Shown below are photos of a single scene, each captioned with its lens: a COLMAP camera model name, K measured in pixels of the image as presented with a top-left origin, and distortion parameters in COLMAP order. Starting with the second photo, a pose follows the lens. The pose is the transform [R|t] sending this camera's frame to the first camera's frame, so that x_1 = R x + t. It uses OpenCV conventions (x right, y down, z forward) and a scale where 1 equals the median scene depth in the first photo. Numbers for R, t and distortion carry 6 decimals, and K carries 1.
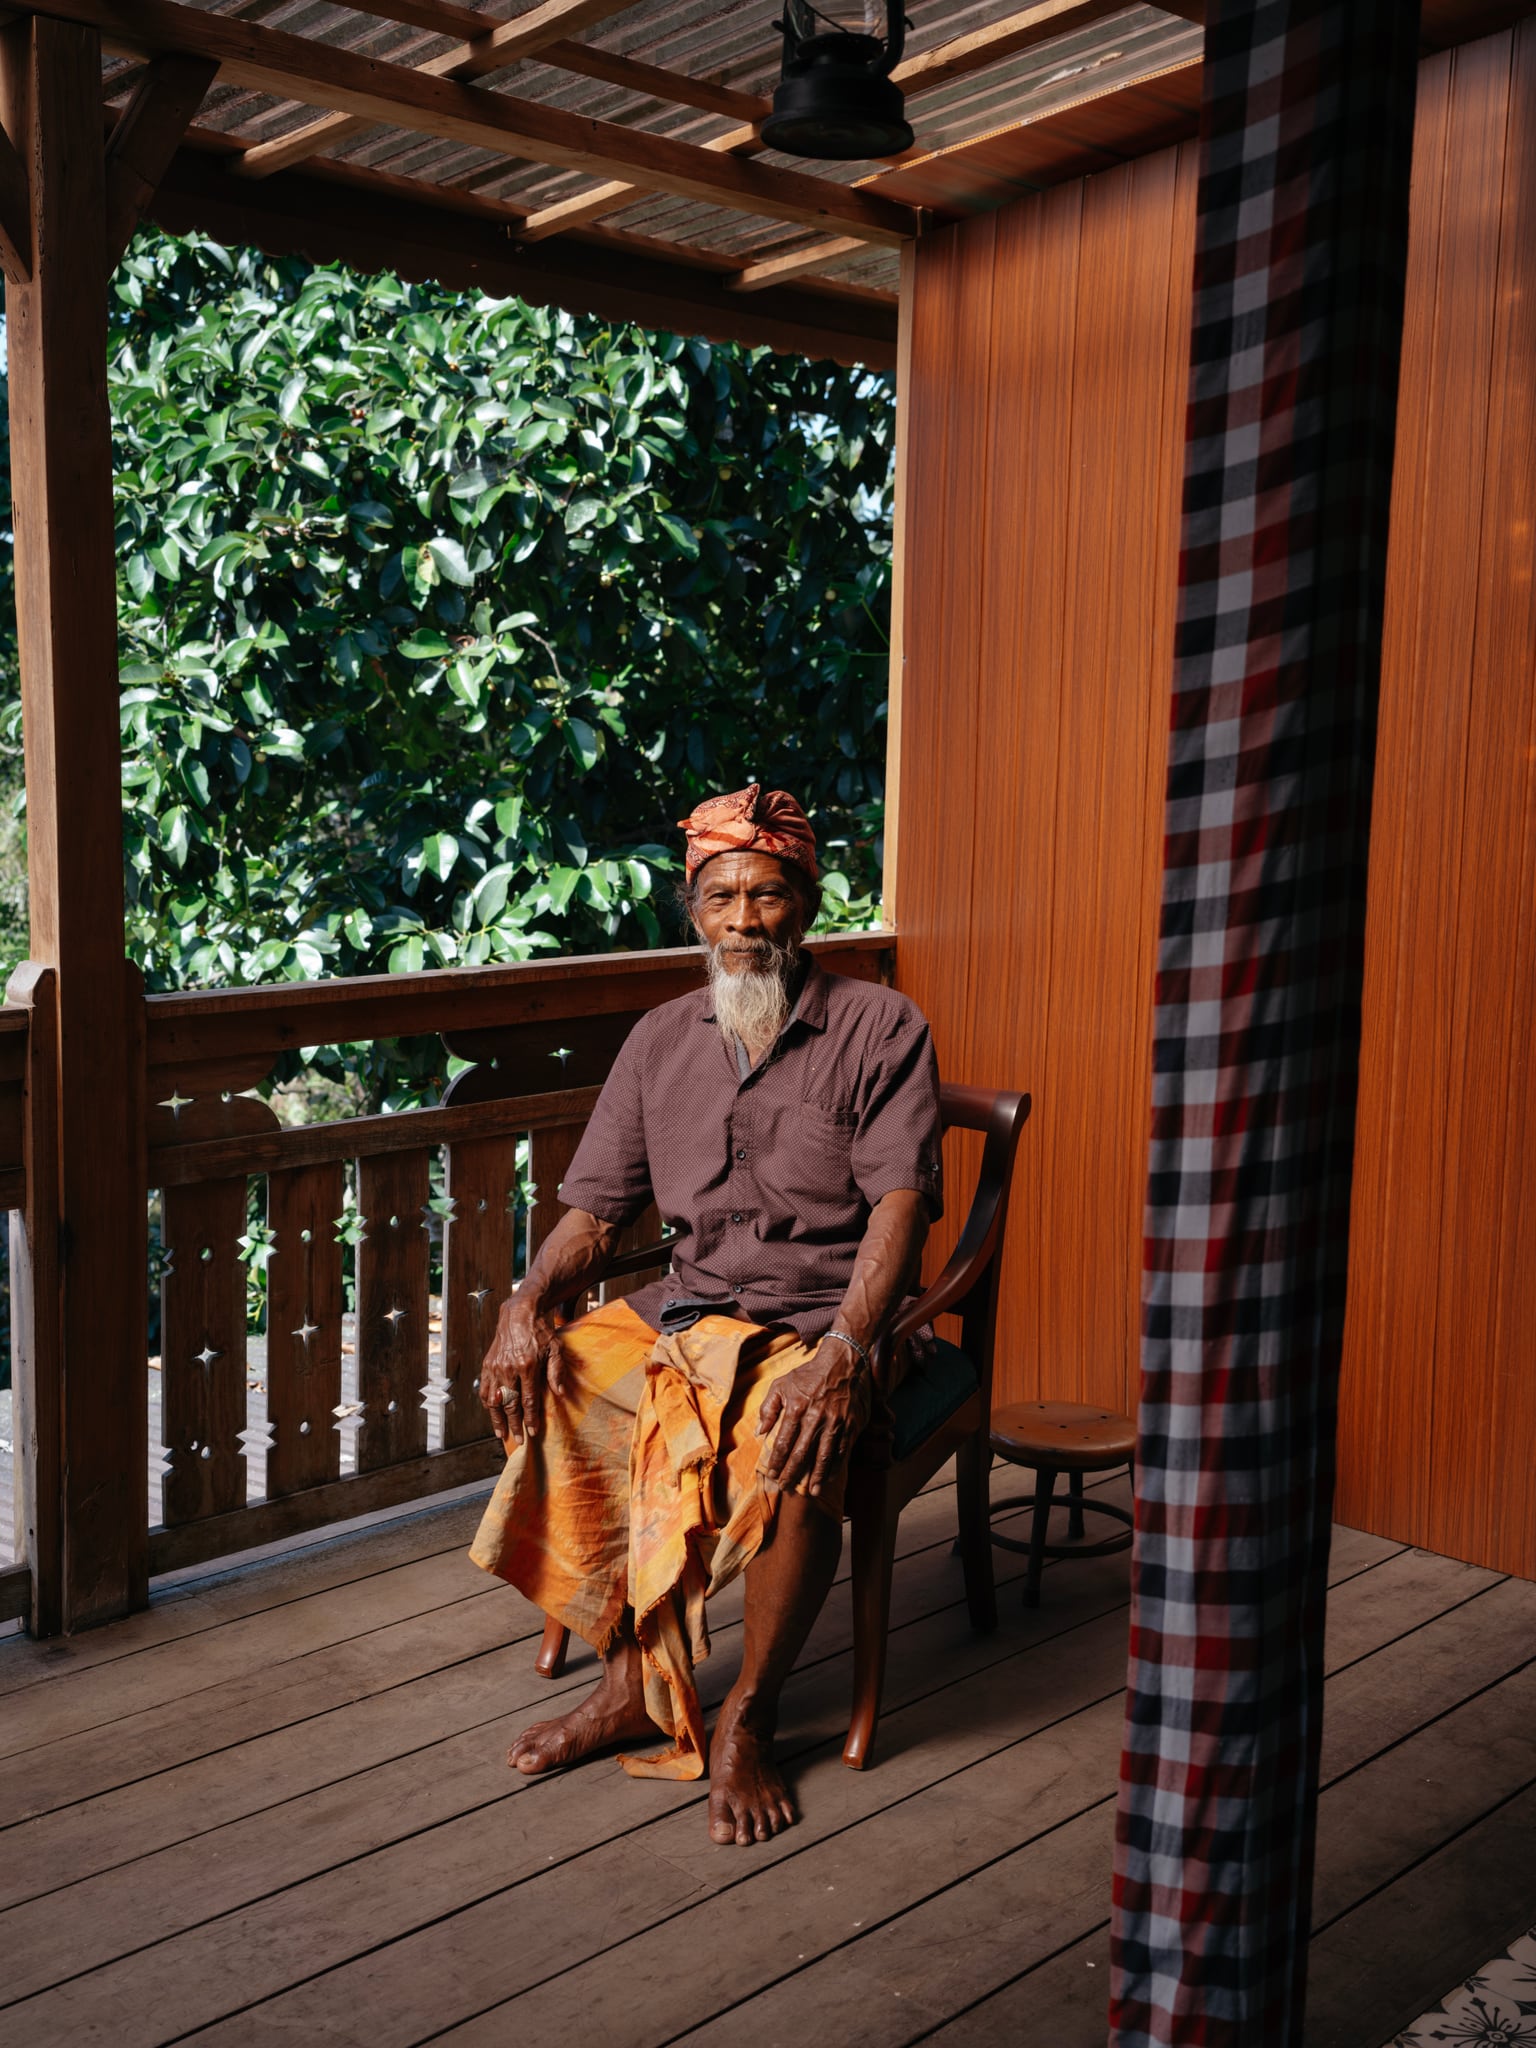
lens RADIAL K [[2330.7, 0, 795.4], [0, 2330.7, 1025.8], [0, 0, 1]] dist [0.096571, -0.023425]
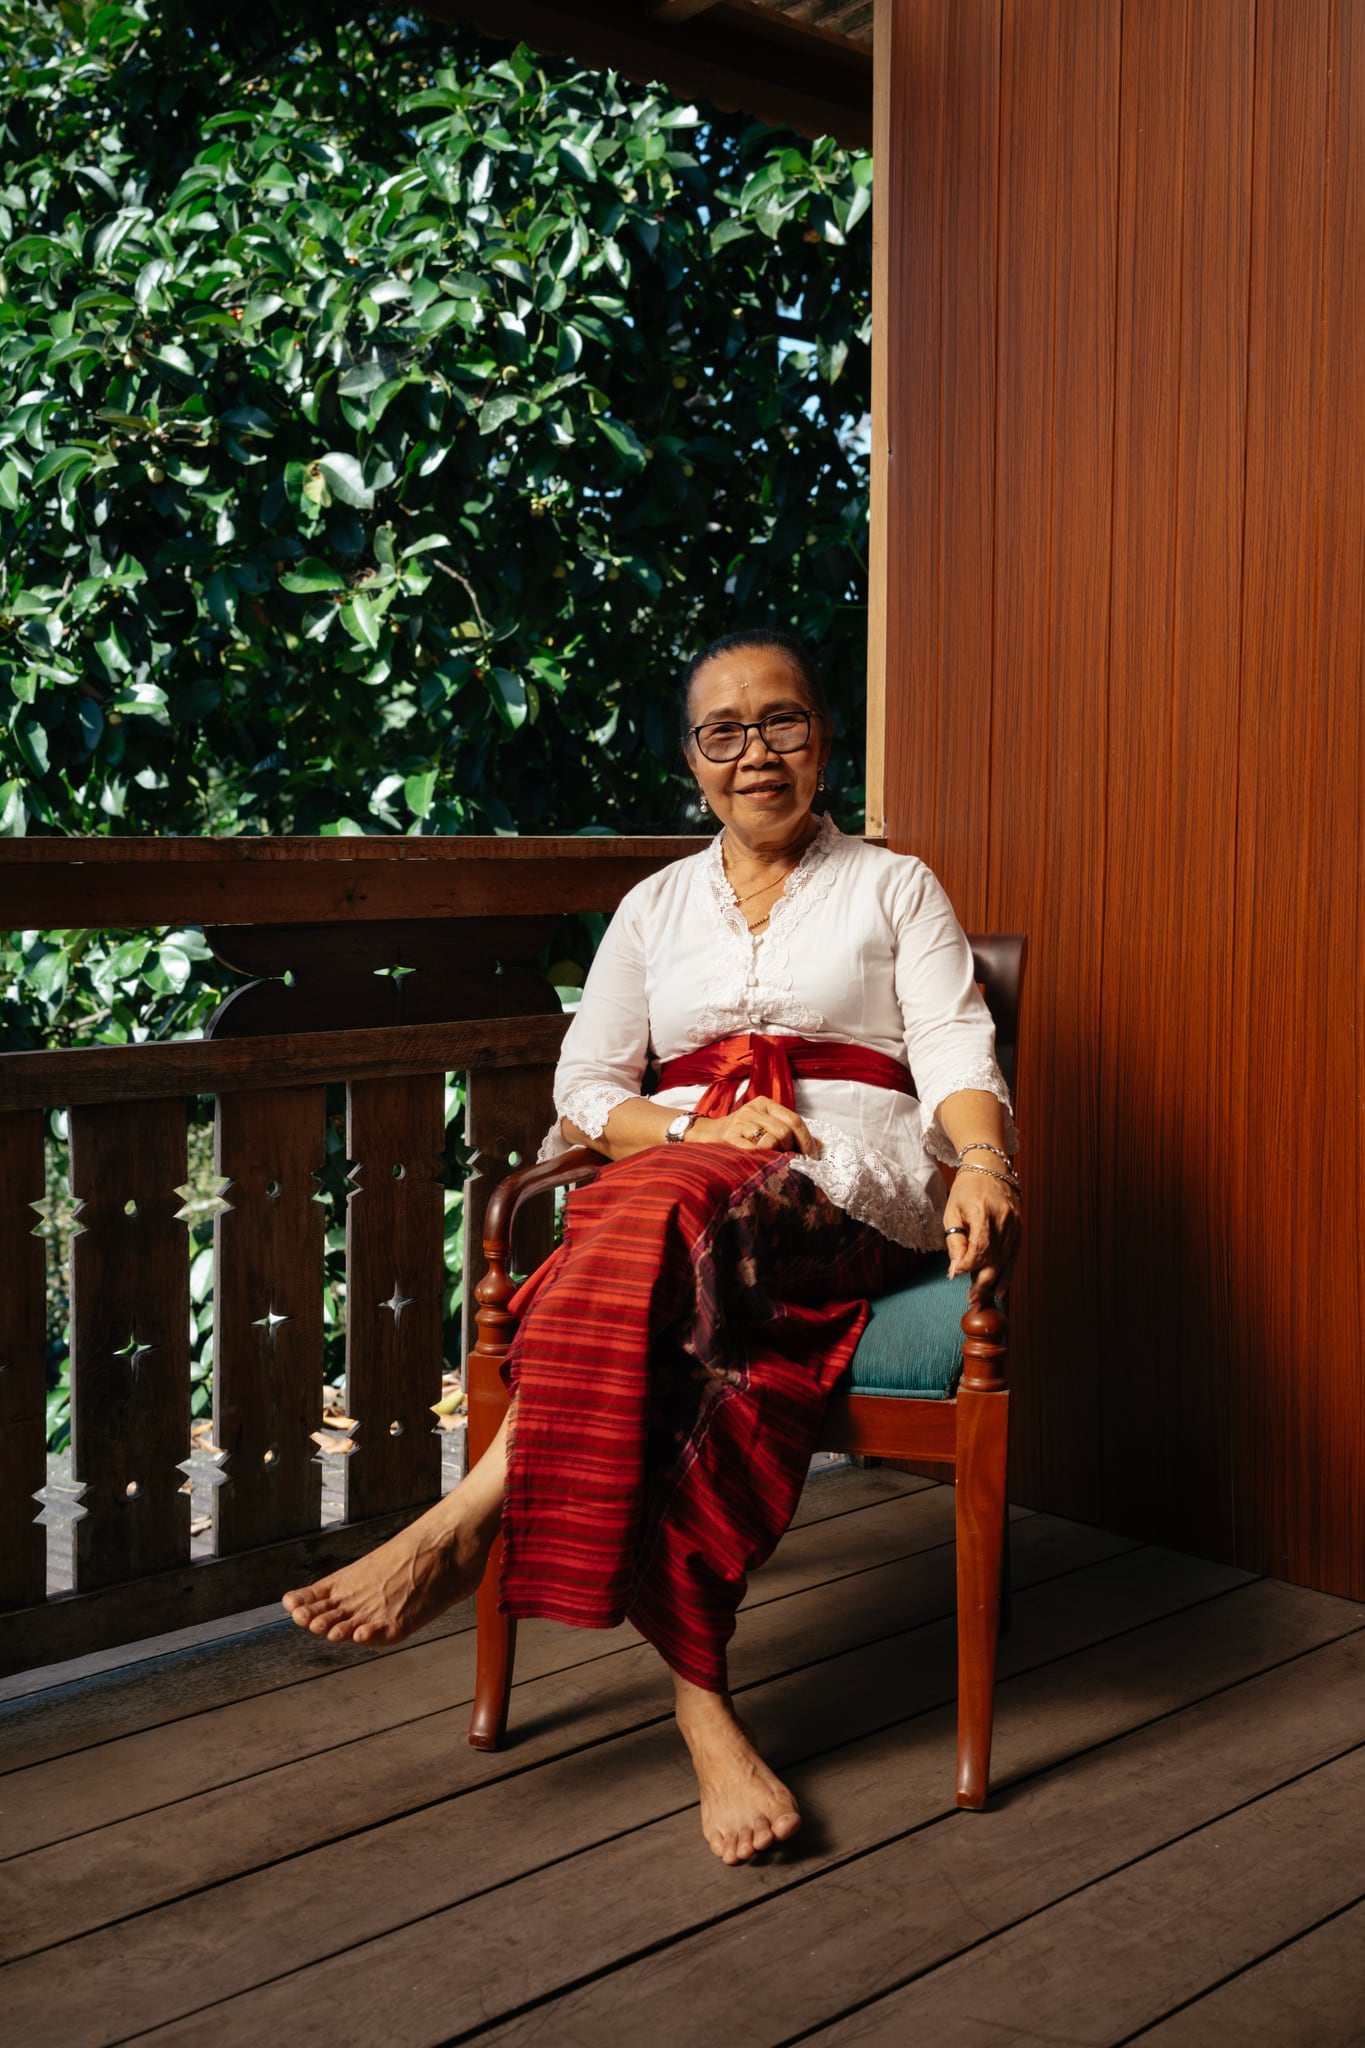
lens RADIAL K [[2294.5, 0, 708.7], [0, 2294.5, 1021.6], [0, 0, 1]] dist [0.099625, -0.146778]
pose [[0.998887, -0.015896, -0.044407, 0.013924], [0.013111, 0.997970, -0.062314, 0.044860], [0.045308, 0.061662, 0.997068, 0.211461]]
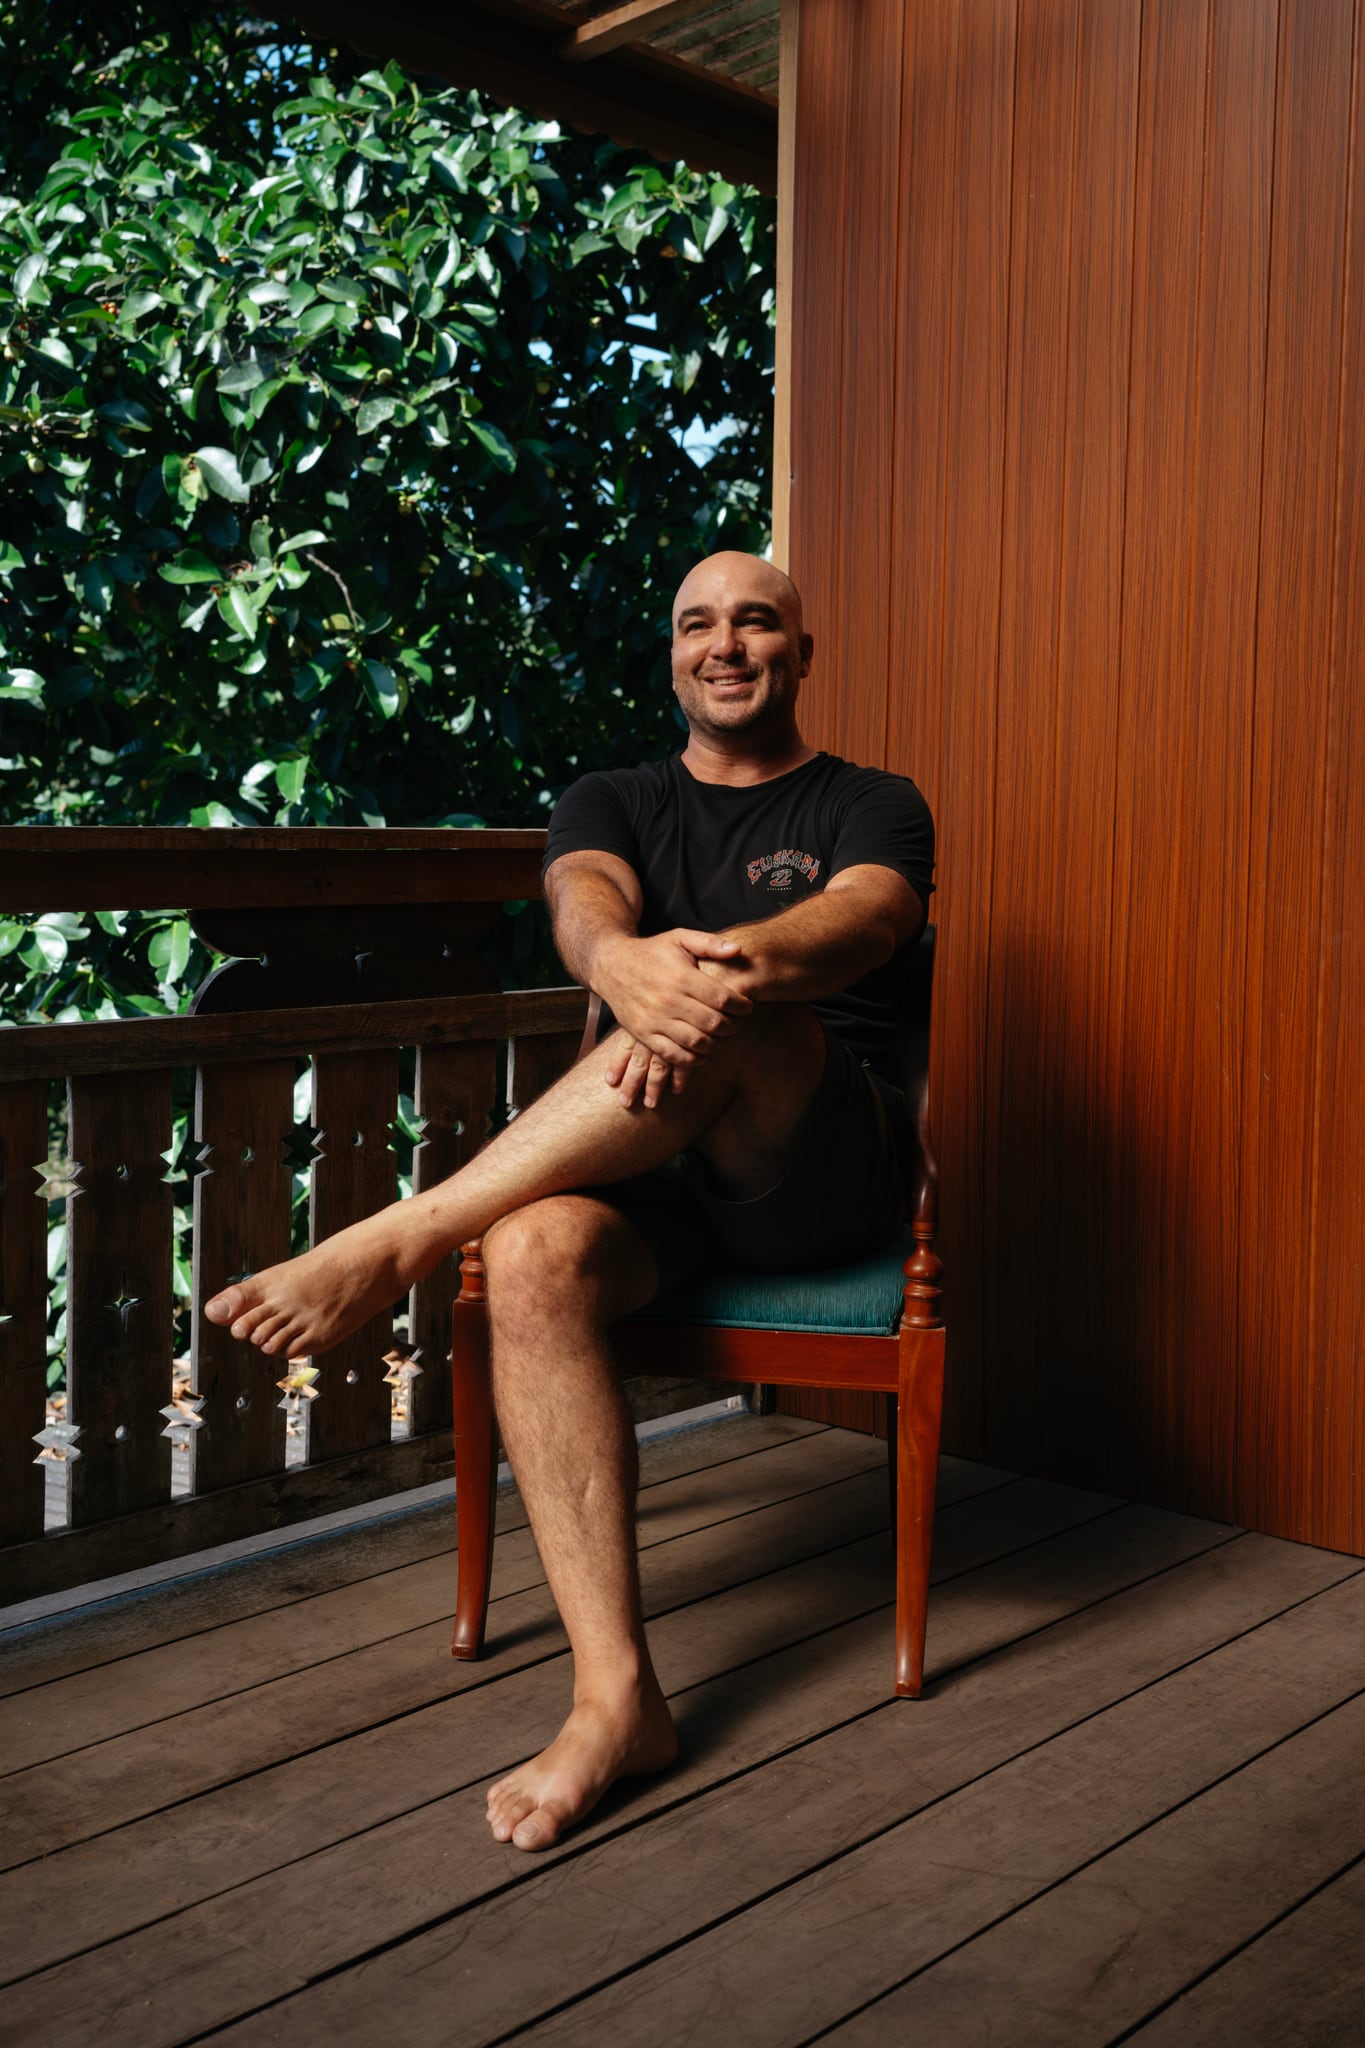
lens RADIAL K [[2294.5, 0, 708.7], [0, 2294.5, 1021.6], [0, 0, 1]] dist [0.099625, -0.146778]
pose [[0.998586, -0.011921, 0.051802, -0.017002], [0.014712, 0.998442, -0.053825, 0.047741], [-0.051080, 0.054511, 0.997206, 0.171107]]
